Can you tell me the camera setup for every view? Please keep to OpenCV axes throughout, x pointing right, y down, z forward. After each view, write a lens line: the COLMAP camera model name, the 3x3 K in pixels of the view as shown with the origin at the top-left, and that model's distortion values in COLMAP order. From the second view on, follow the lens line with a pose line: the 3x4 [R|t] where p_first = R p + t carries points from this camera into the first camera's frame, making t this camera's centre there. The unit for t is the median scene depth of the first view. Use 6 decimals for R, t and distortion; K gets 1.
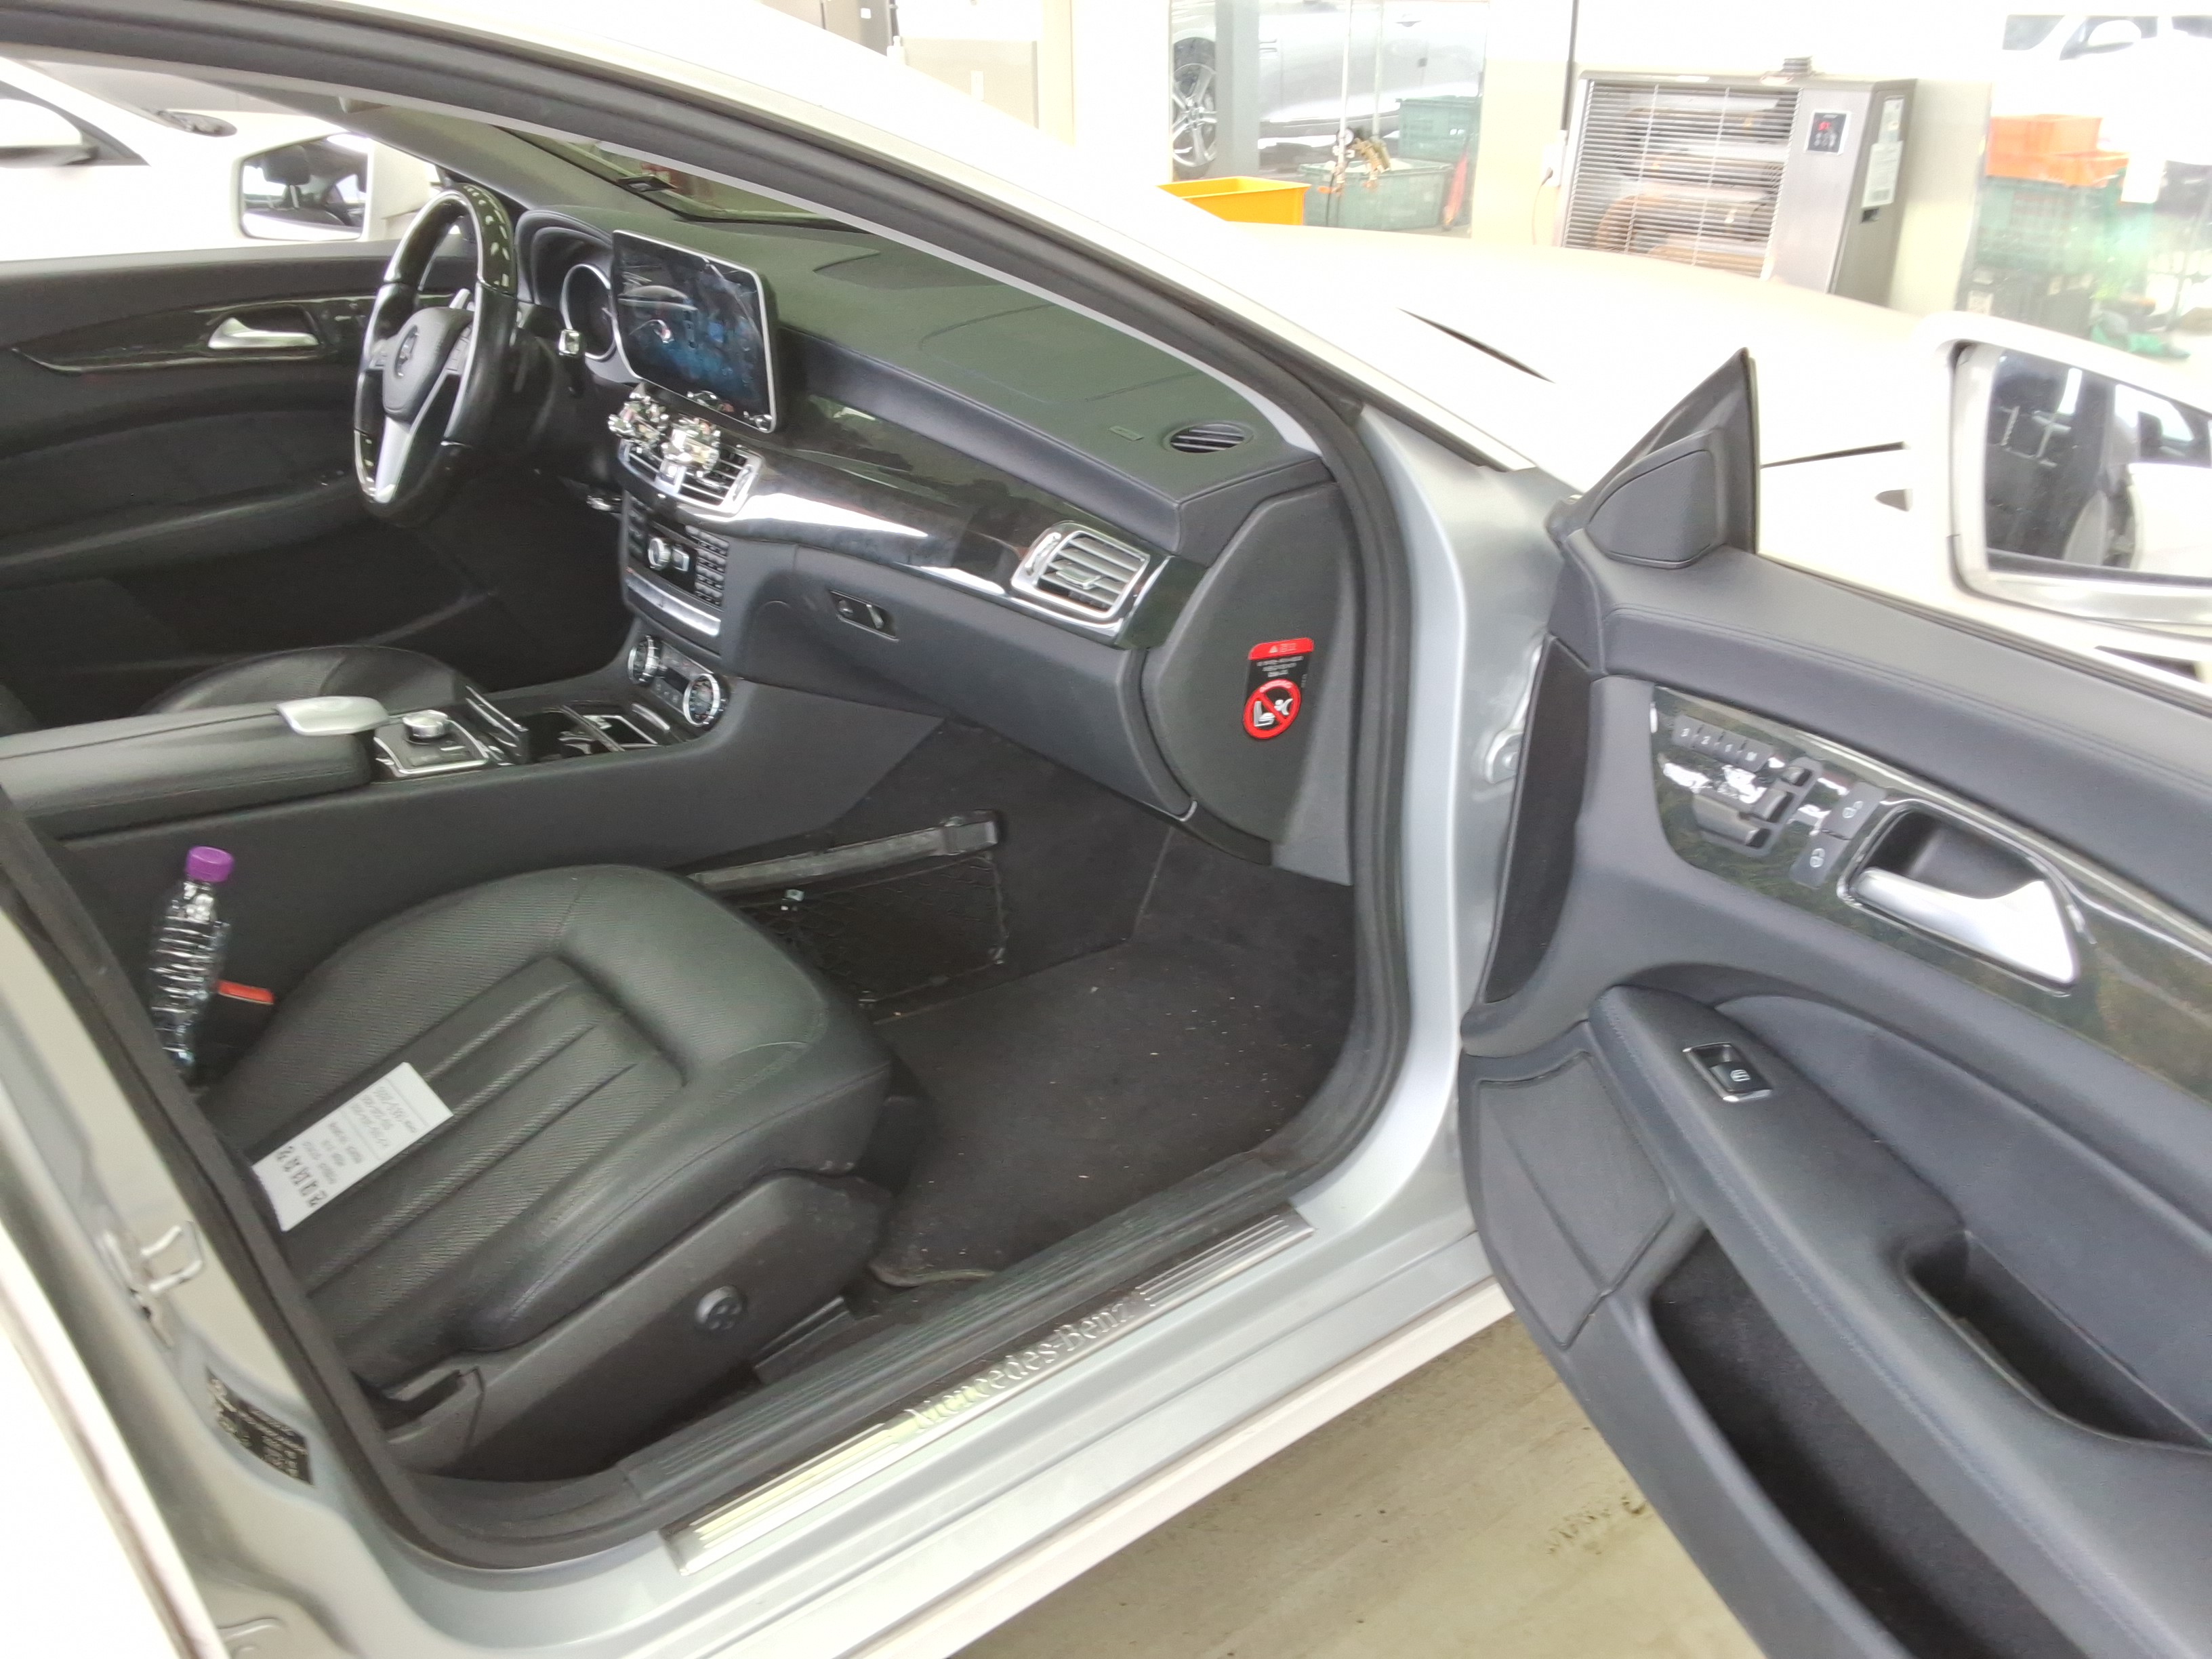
lens RADIAL K [[1815.8, 0, 1106.0], [0, 1815.8, 829.5], [0, 0, 1]] dist [0.009859, -0.000360]
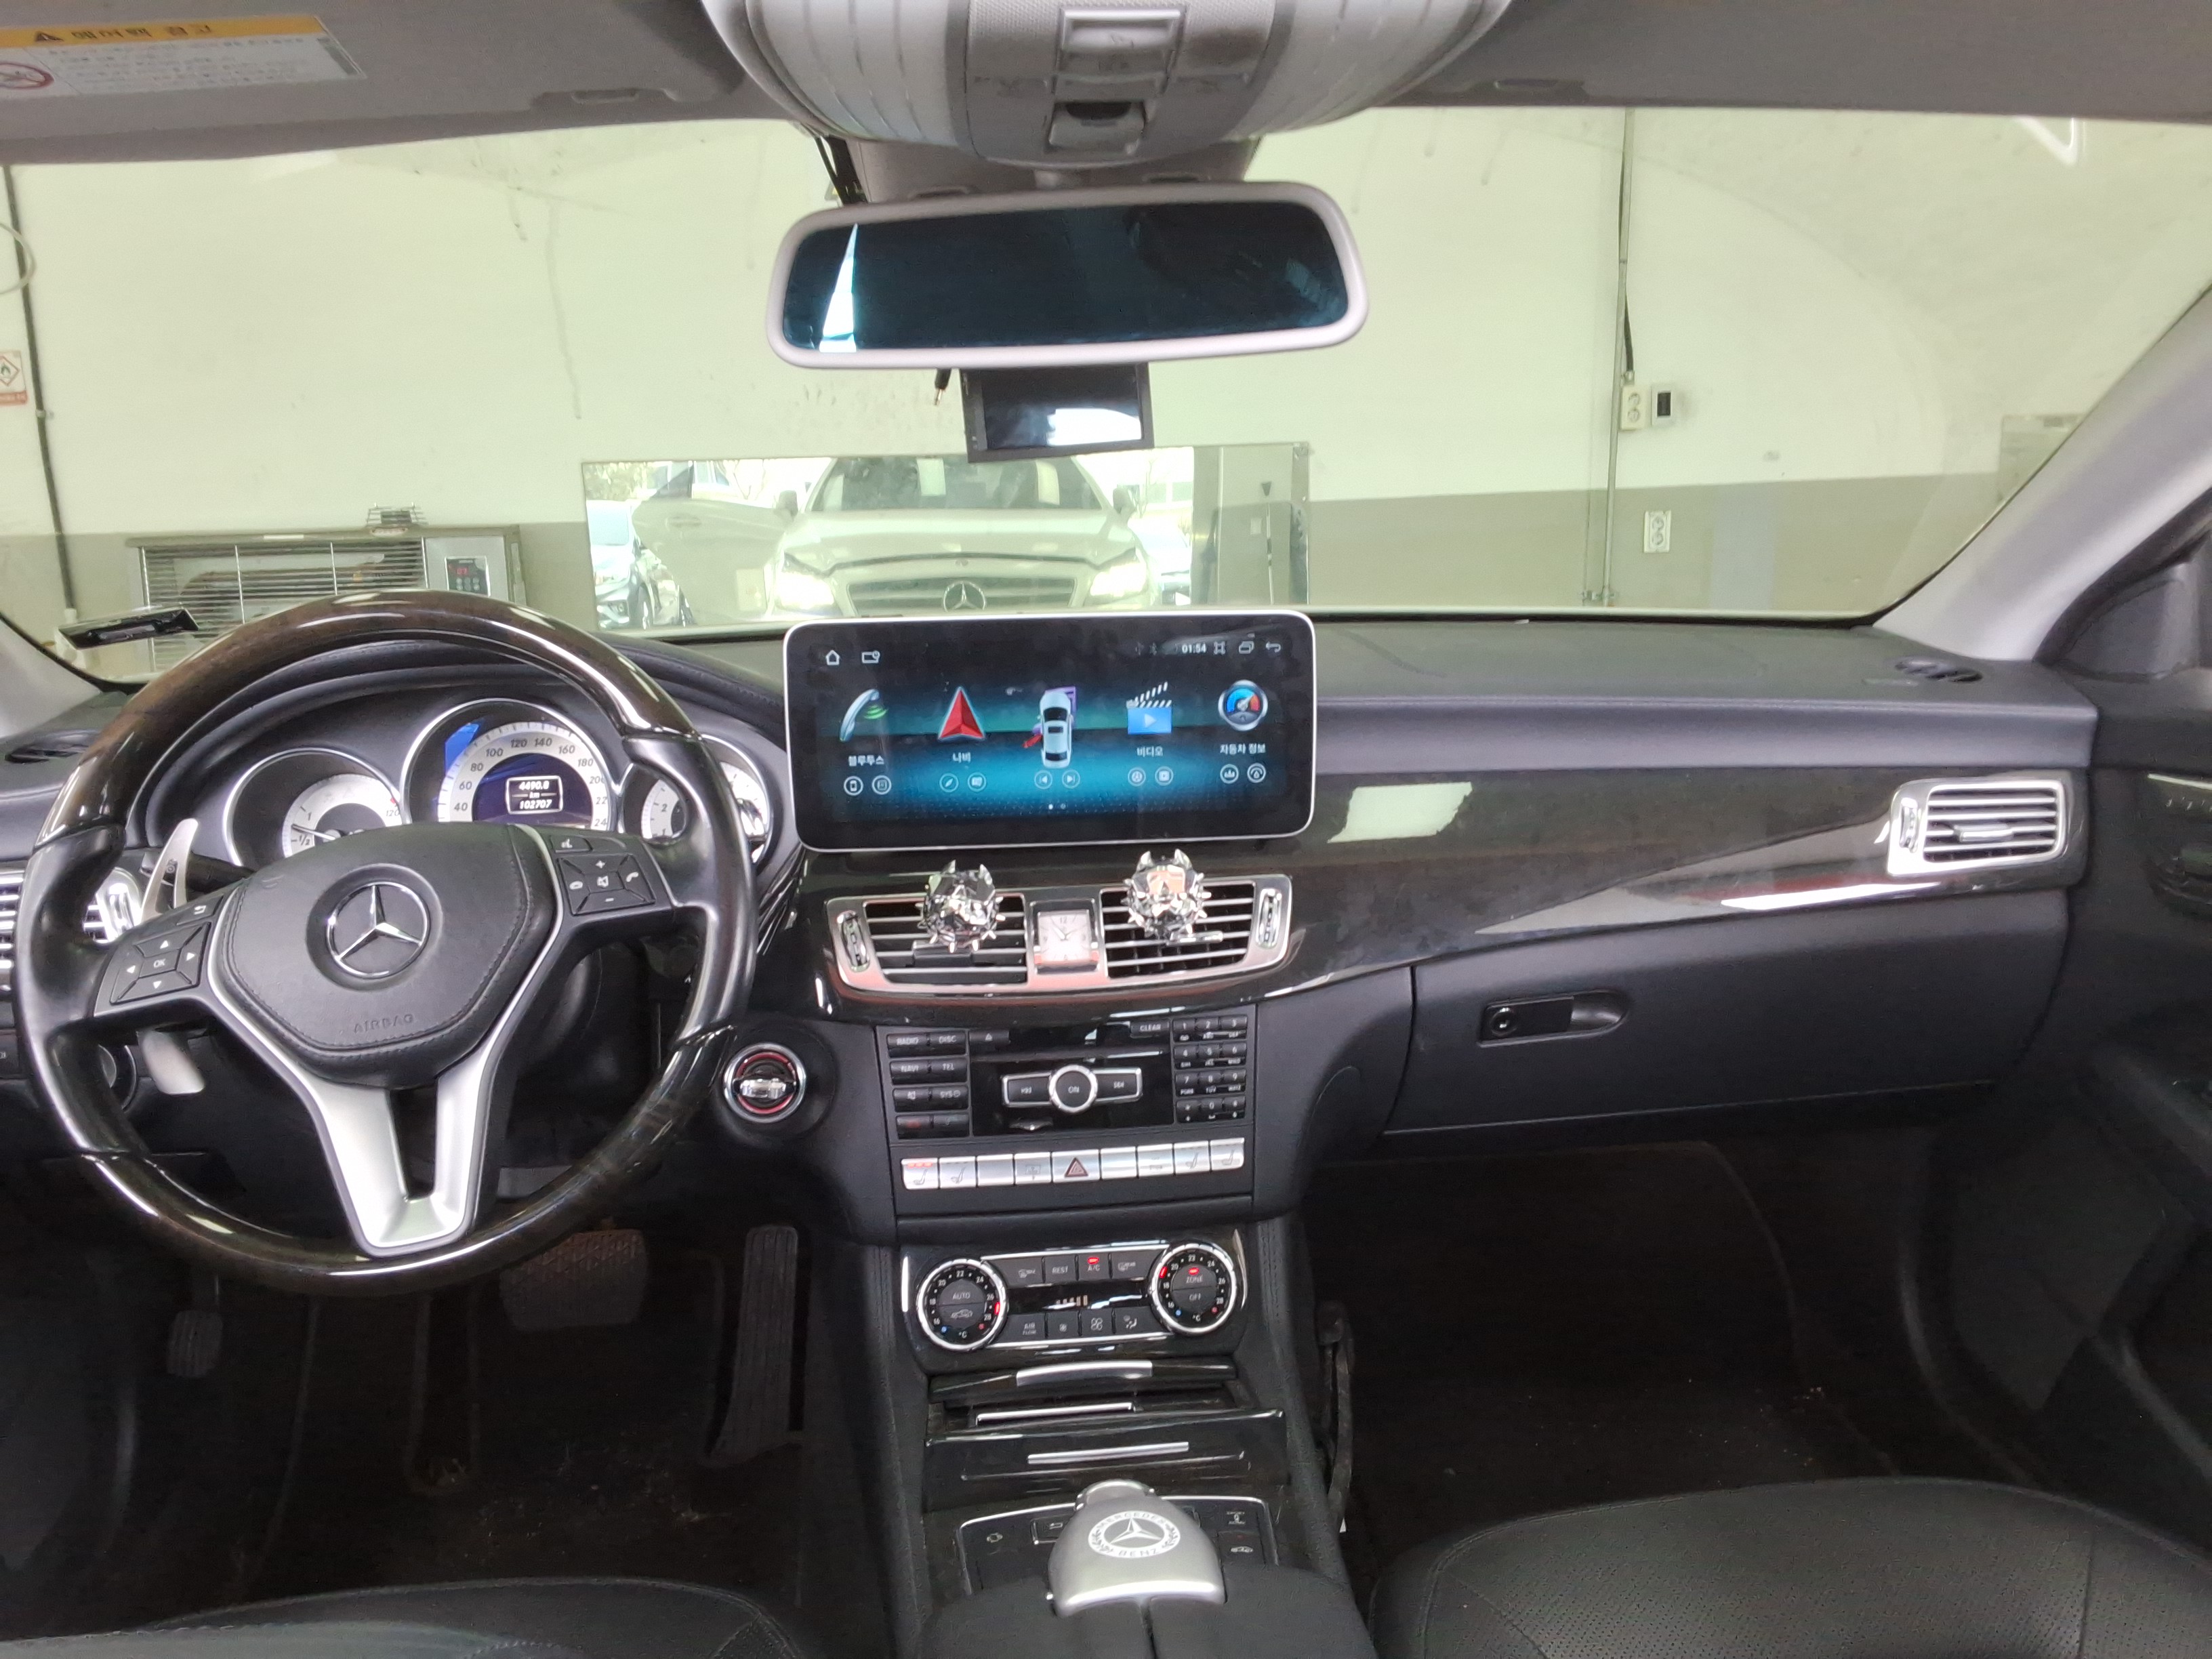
lens RADIAL K [[1815.8, 0, 1106.0], [0, 1815.8, 829.5], [0, 0, 1]] dist [0.009859, -0.000360]
pose [[0.497153, -0.178953, 0.849008, -0.750272], [0.392173, 0.919191, -0.035898, -0.207114], [-0.773976, 0.350805, 0.527159, 0.633970]]
